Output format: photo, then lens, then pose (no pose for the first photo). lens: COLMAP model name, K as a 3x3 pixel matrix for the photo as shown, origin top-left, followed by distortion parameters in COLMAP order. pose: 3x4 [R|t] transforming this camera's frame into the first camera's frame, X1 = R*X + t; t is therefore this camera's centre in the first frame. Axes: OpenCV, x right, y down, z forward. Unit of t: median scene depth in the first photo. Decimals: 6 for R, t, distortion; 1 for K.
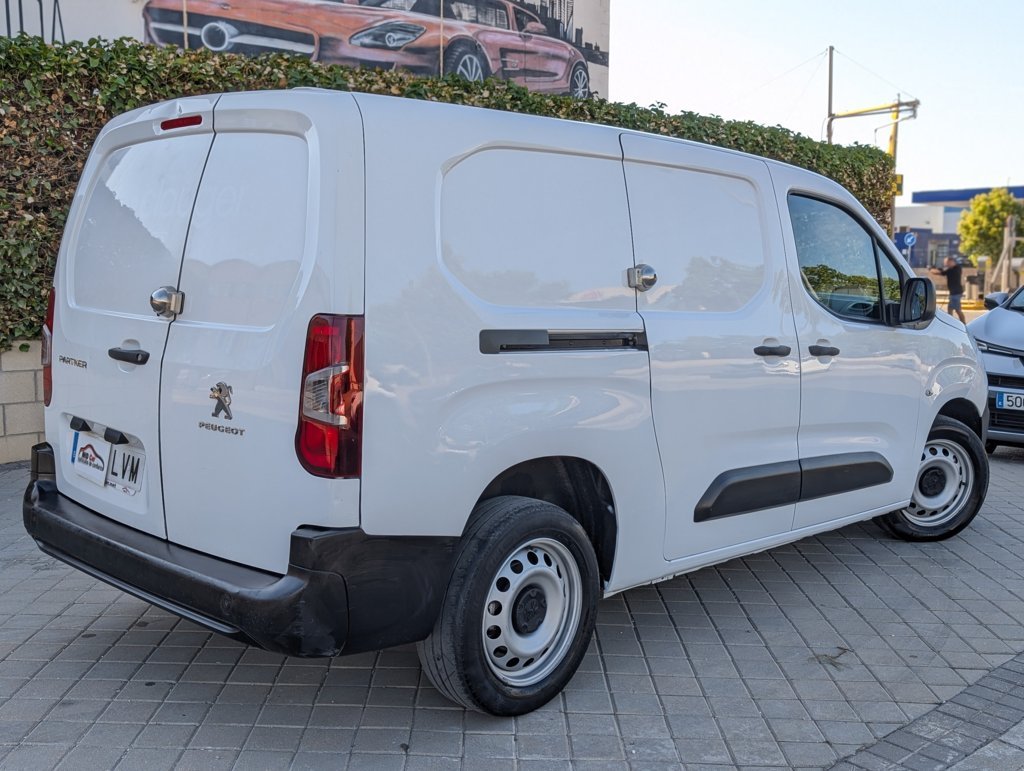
lens RADIAL K [[1100.7, 0, 496.9], [0, 1100.7, 407.9], [0, 0, 1]] dist [0.007182, -0.008239]
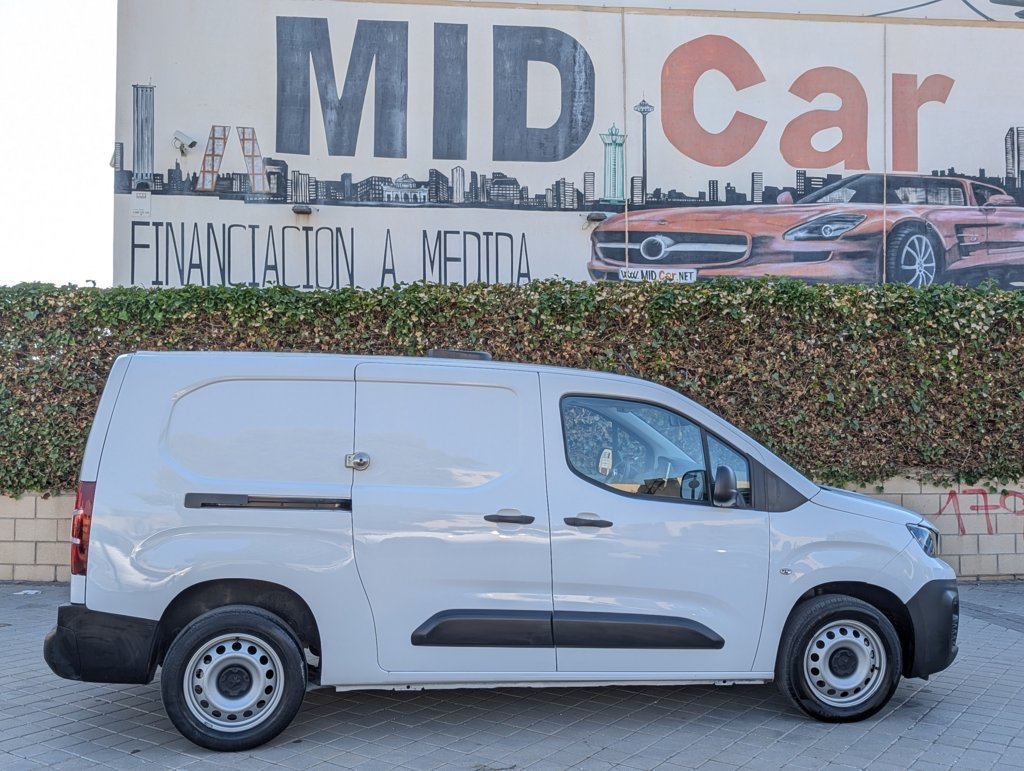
lens RADIAL K [[1108.1, 0, 512.0], [0, 1108.1, 385.5], [0, 0, 1]] dist [0.079470, -0.296692]
pose [[0.824011, -0.025990, -0.565977, 0.265299], [-0.072640, 0.985857, -0.151030, -0.002730], [0.561897, 0.165563, 0.810469, -0.018045]]
